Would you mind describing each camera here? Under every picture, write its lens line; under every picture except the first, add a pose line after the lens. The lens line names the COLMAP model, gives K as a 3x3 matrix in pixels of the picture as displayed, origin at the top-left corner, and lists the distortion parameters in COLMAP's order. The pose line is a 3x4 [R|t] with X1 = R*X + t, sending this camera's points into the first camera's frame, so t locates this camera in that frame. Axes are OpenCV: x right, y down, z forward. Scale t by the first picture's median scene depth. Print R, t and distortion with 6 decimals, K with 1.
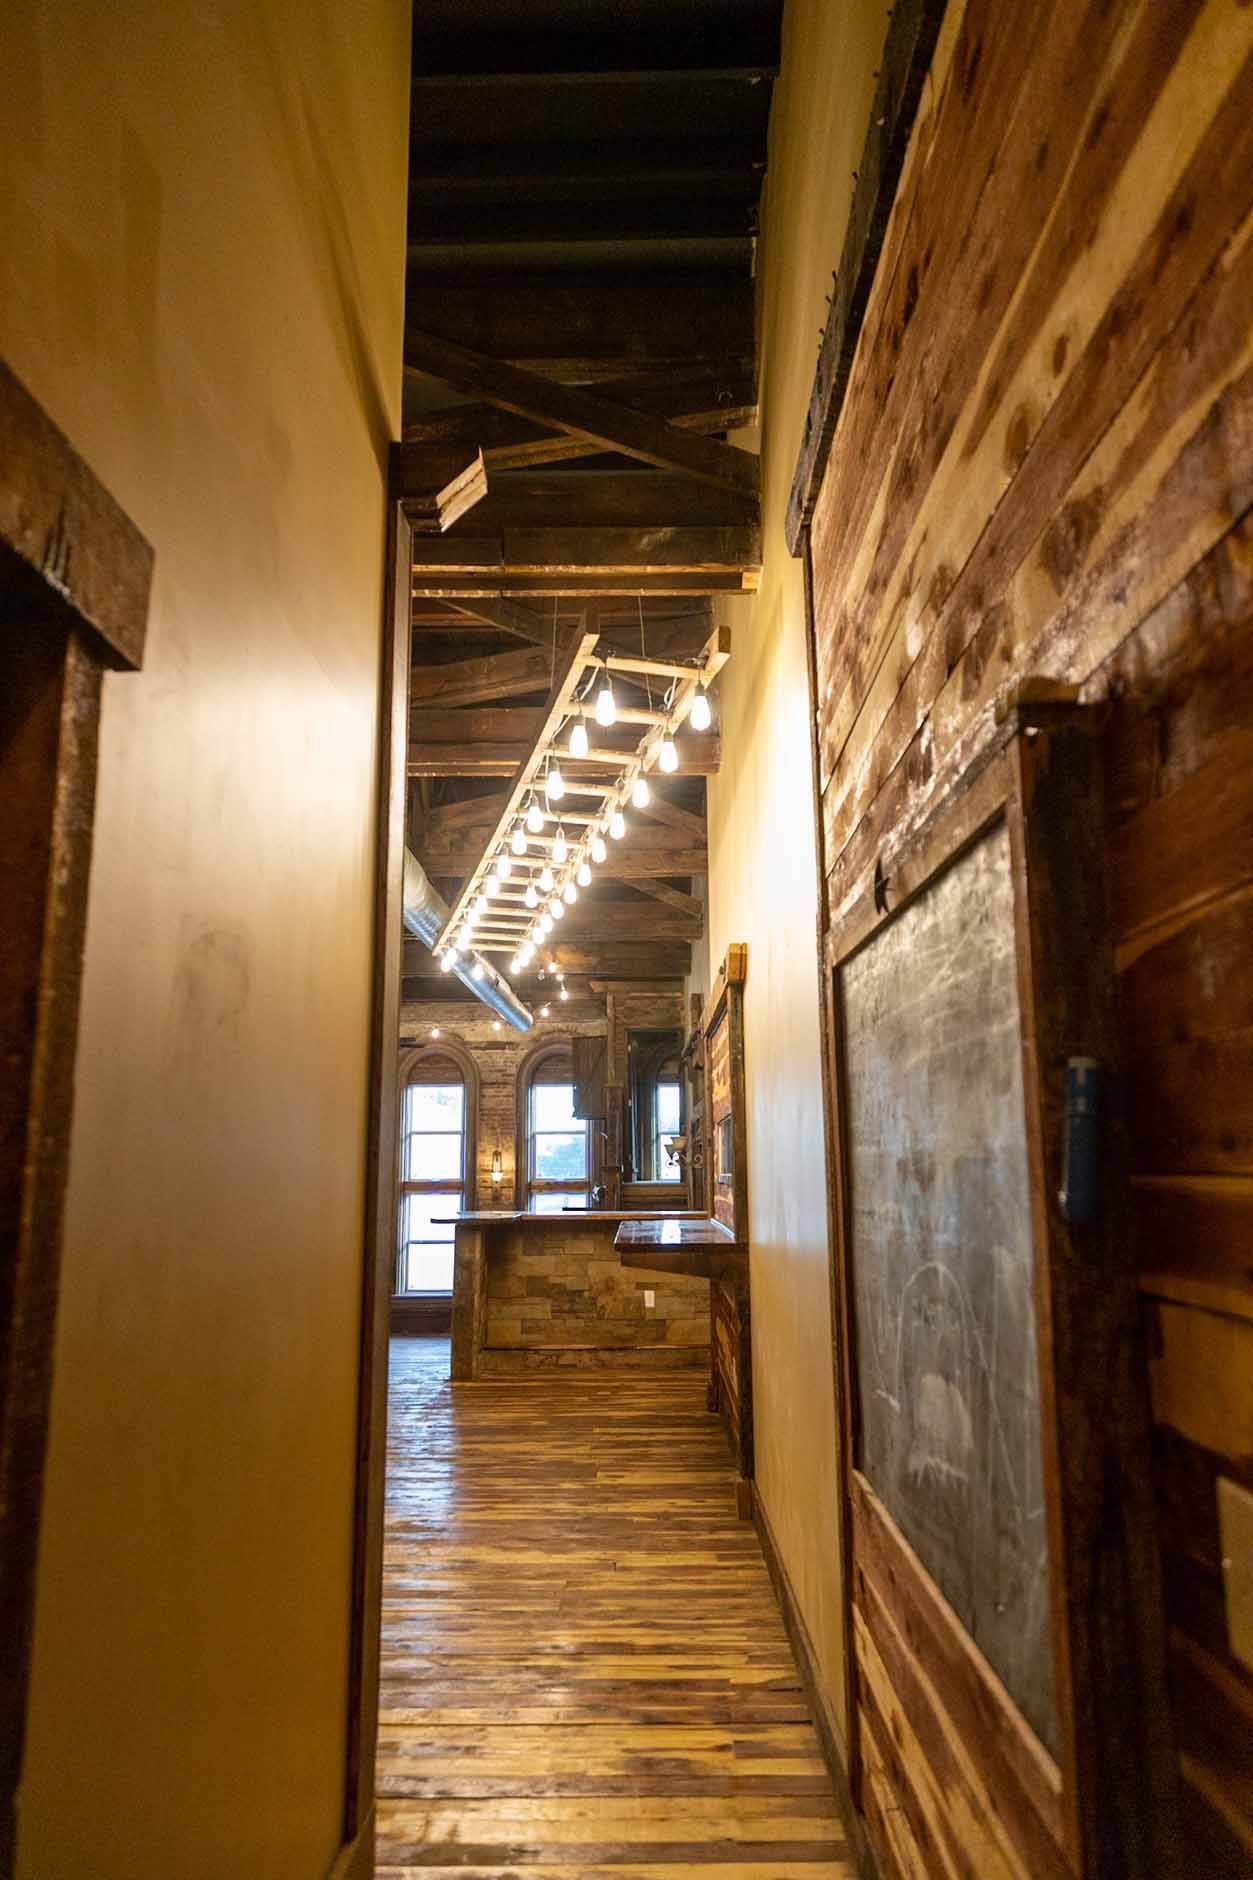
lens RADIAL K [[1263.8, 0, 632.0], [0, 1263.8, 921.8], [0, 0, 1]] dist [0.027555, -0.016105]
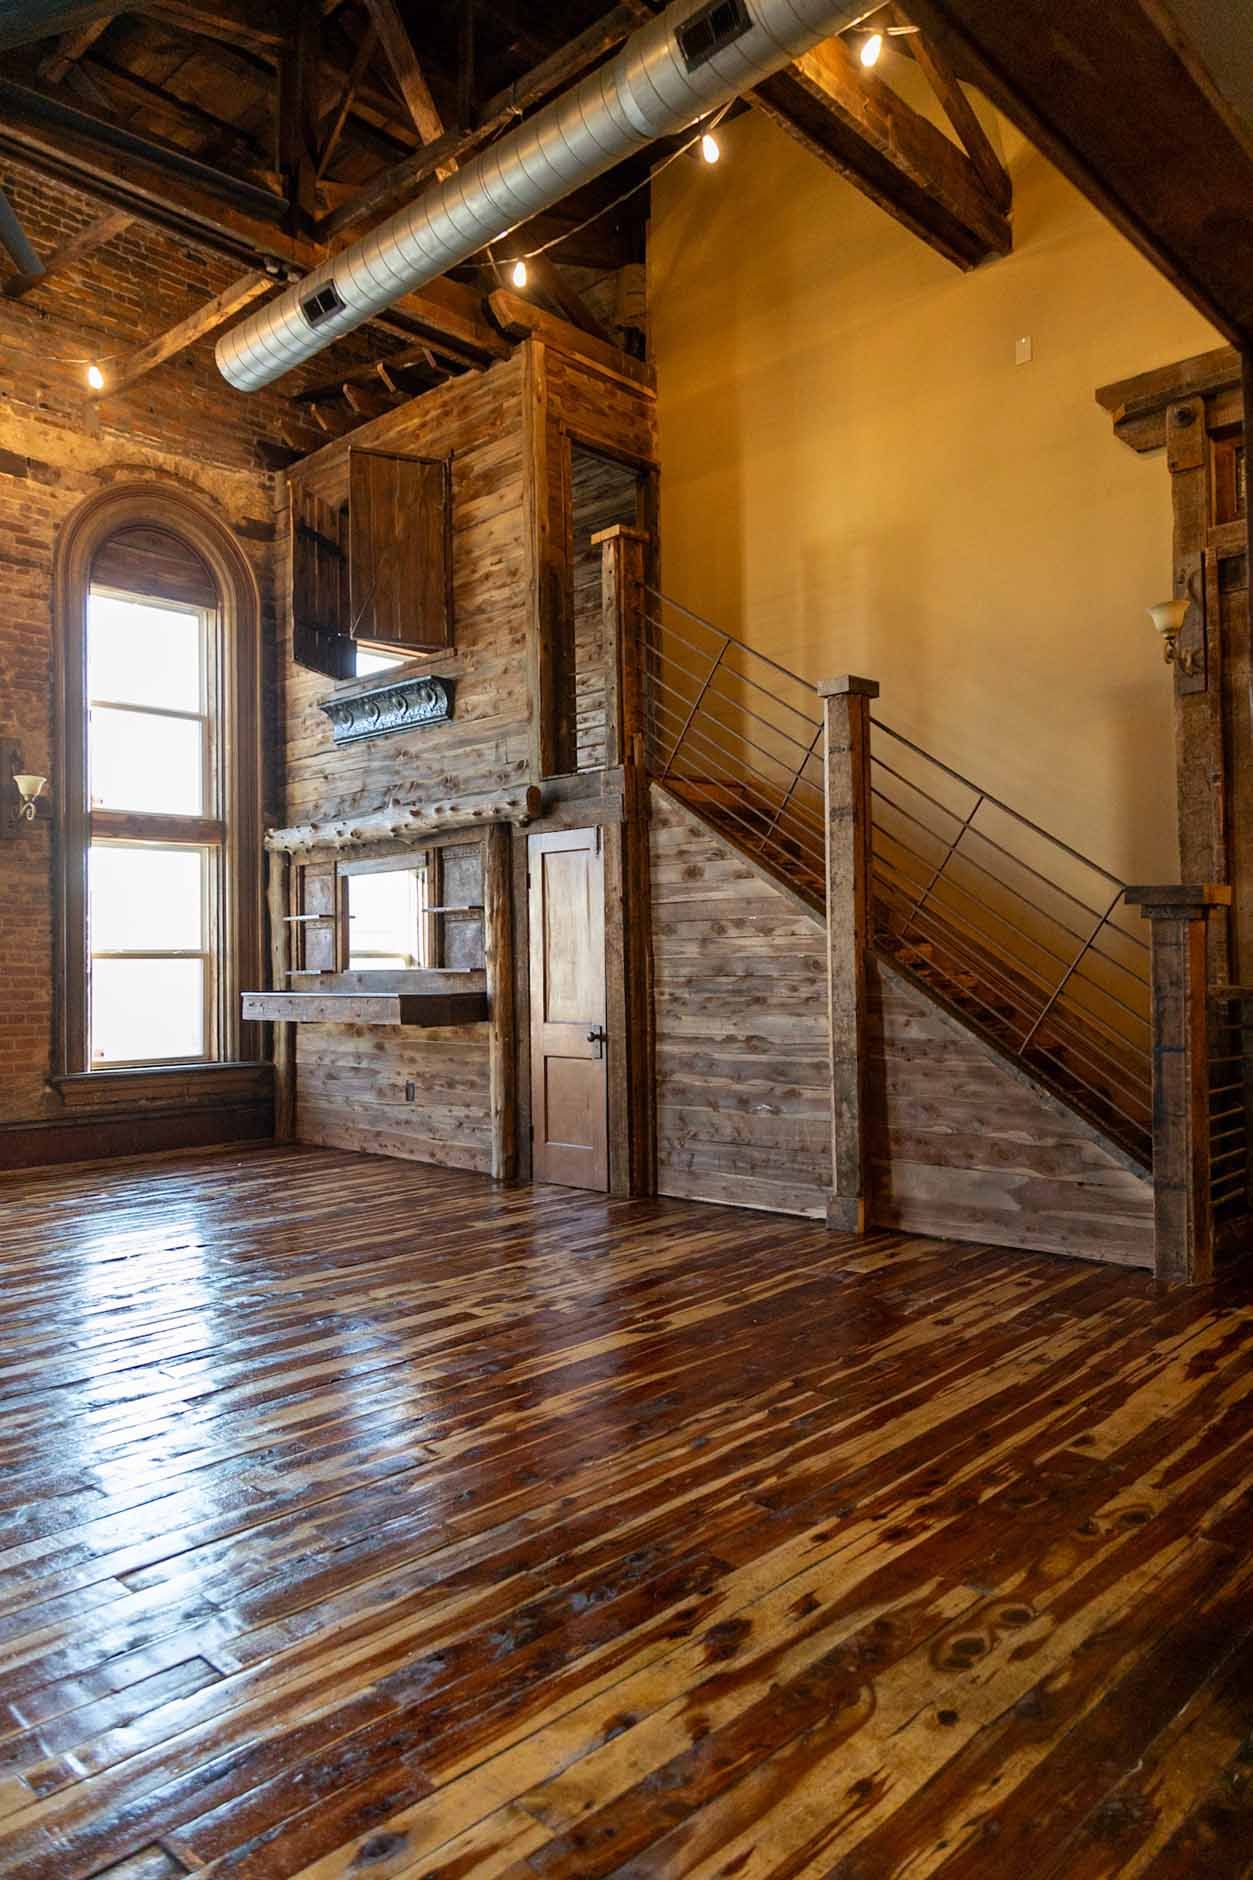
lens RADIAL K [[1263.8, 0, 605.0], [0, 1263.8, 929.1], [0, 0, 1]] dist [0.027555, -0.016105]
pose [[0.682352, 0.023333, 0.730651, -0.311542], [-0.128079, 0.987846, 0.088065, 0.215240], [-0.719716, -0.153672, 0.677048, 0.684725]]
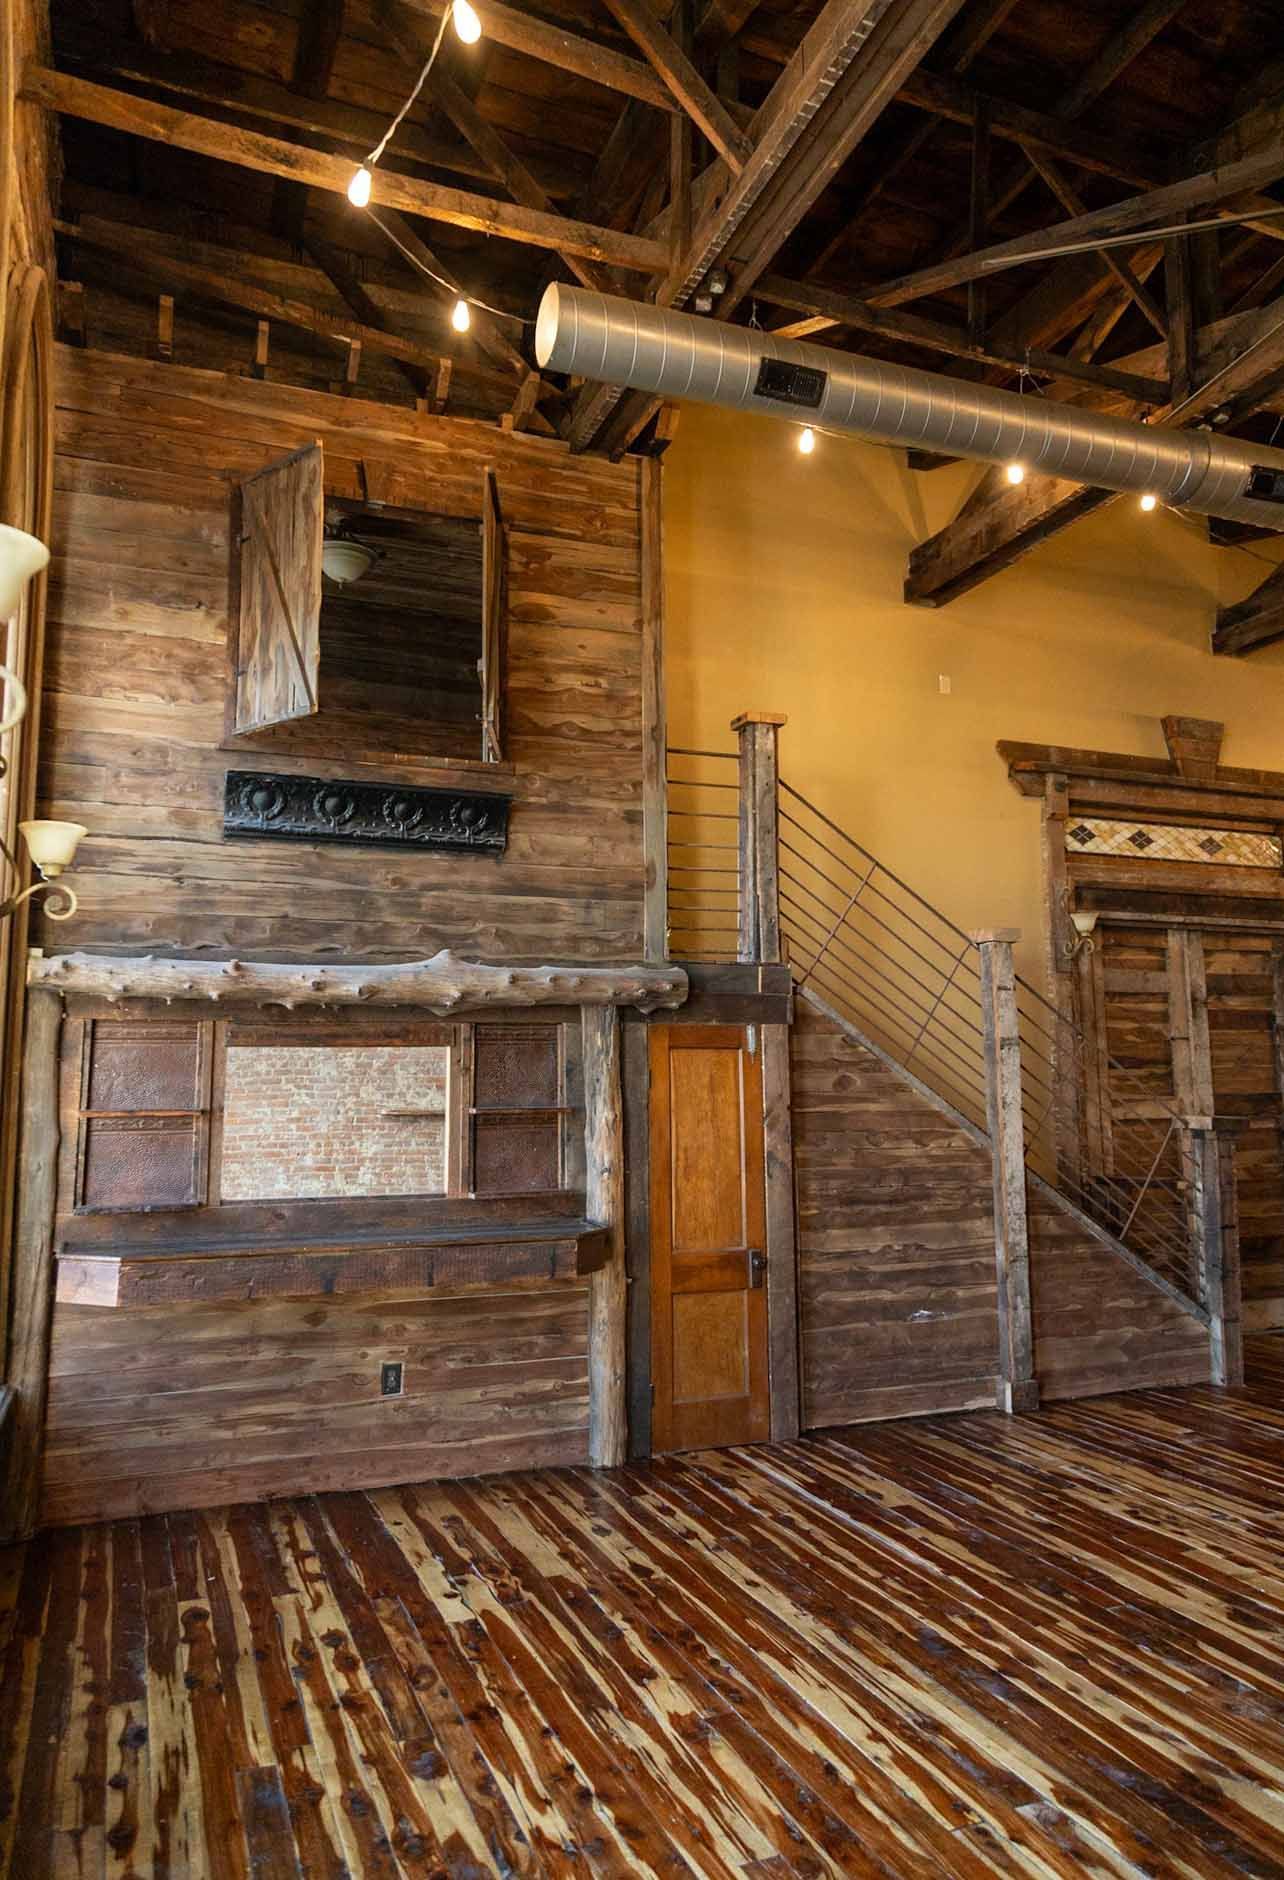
lens RADIAL K [[1249.3, 0, 645.7], [0, 1249.3, 927.4], [0, 0, 1]] dist [-0.000233, 0.001195]
pose [[-0.371312, 0.132185, 0.919051, -0.344187], [-0.160936, 0.965671, -0.203911, 0.270589], [-0.914455, -0.223623, -0.337291, 1.124844]]
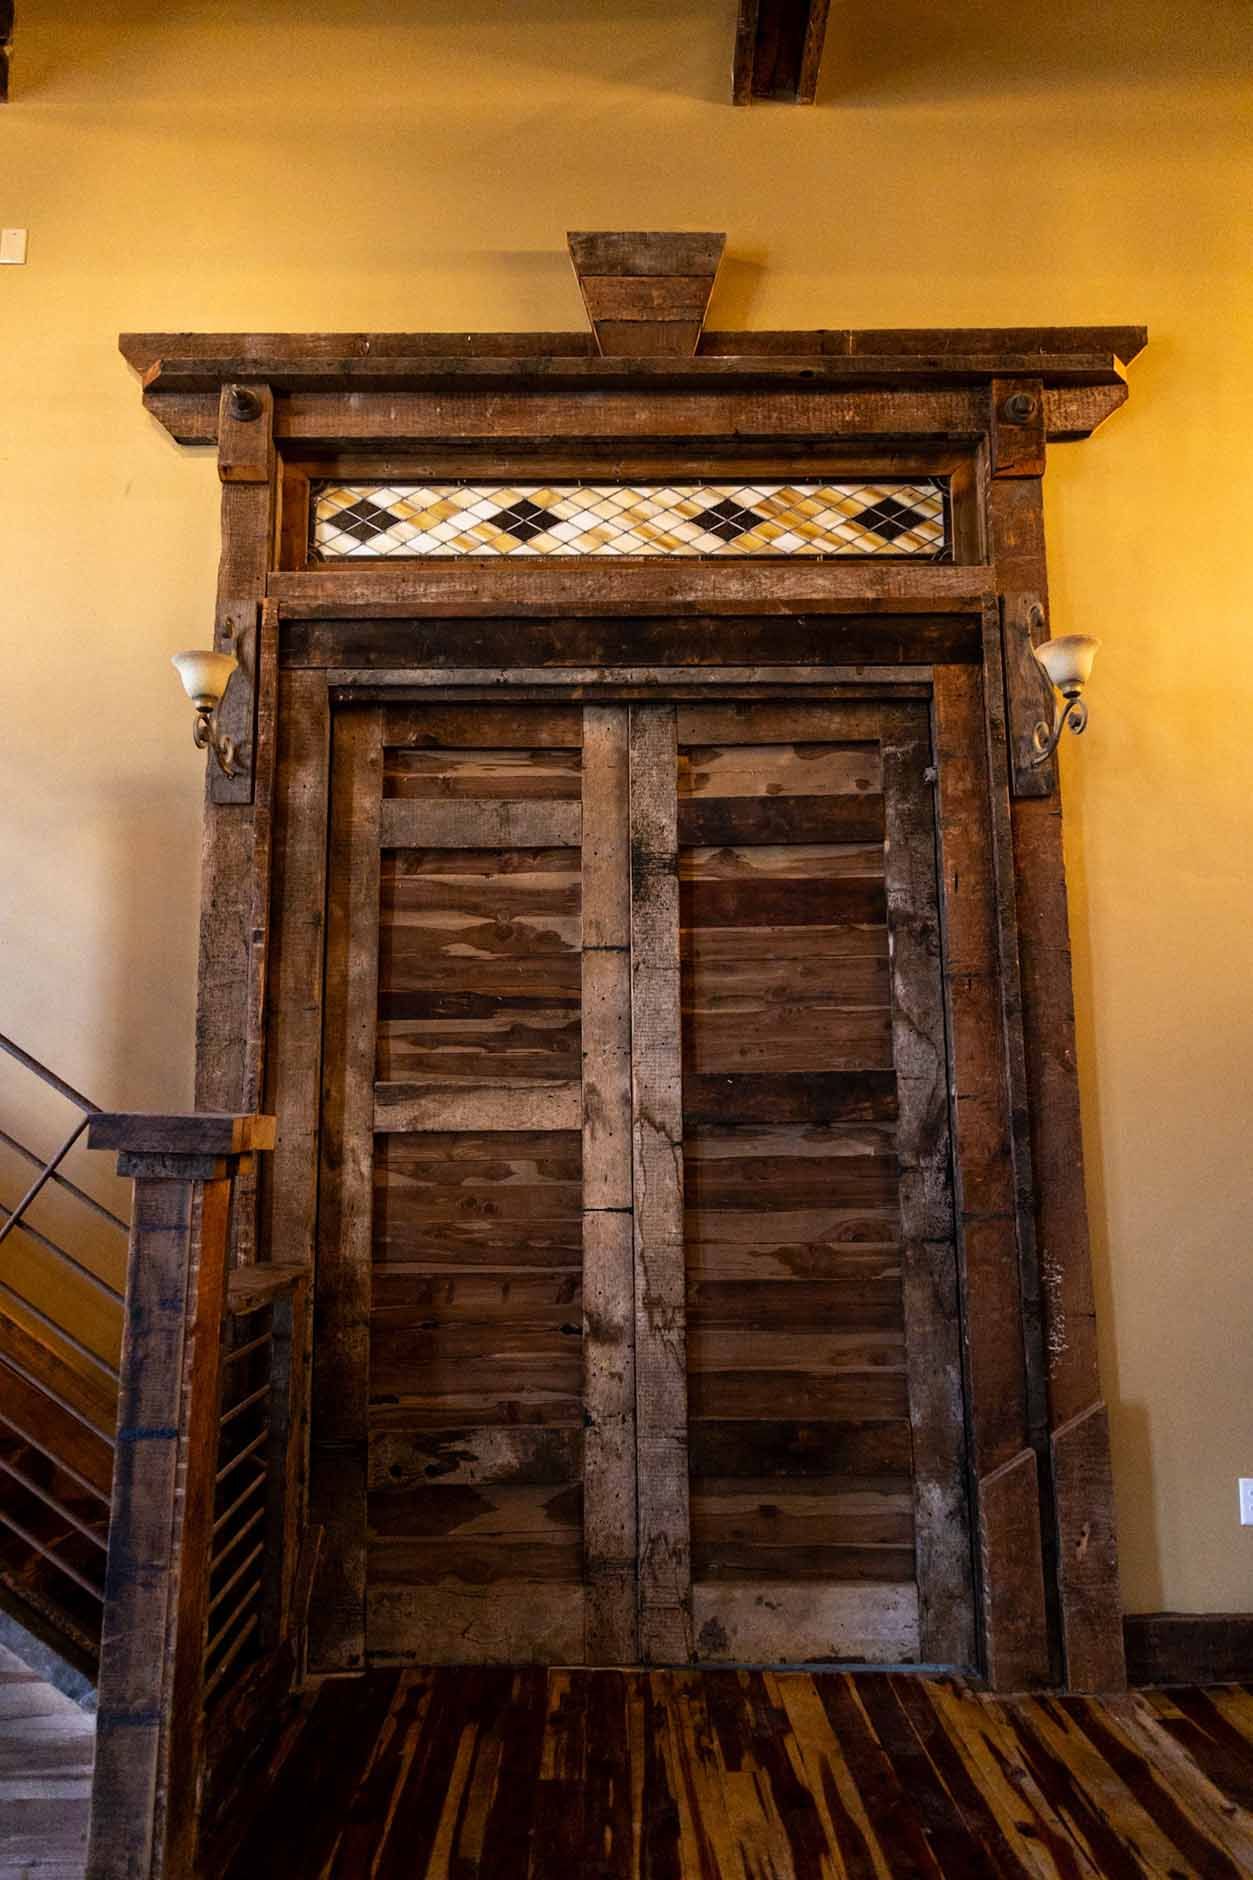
lens RADIAL K [[1263.8, 0, 626.2], [0, 1263.8, 922.5], [0, 0, 1]] dist [0.027555, -0.016105]
pose [[-0.004075, 0.167332, 0.985892, -0.173898], [-0.176610, 0.970282, -0.165412, 0.207471], [-0.984272, -0.174793, 0.025598, 0.733916]]
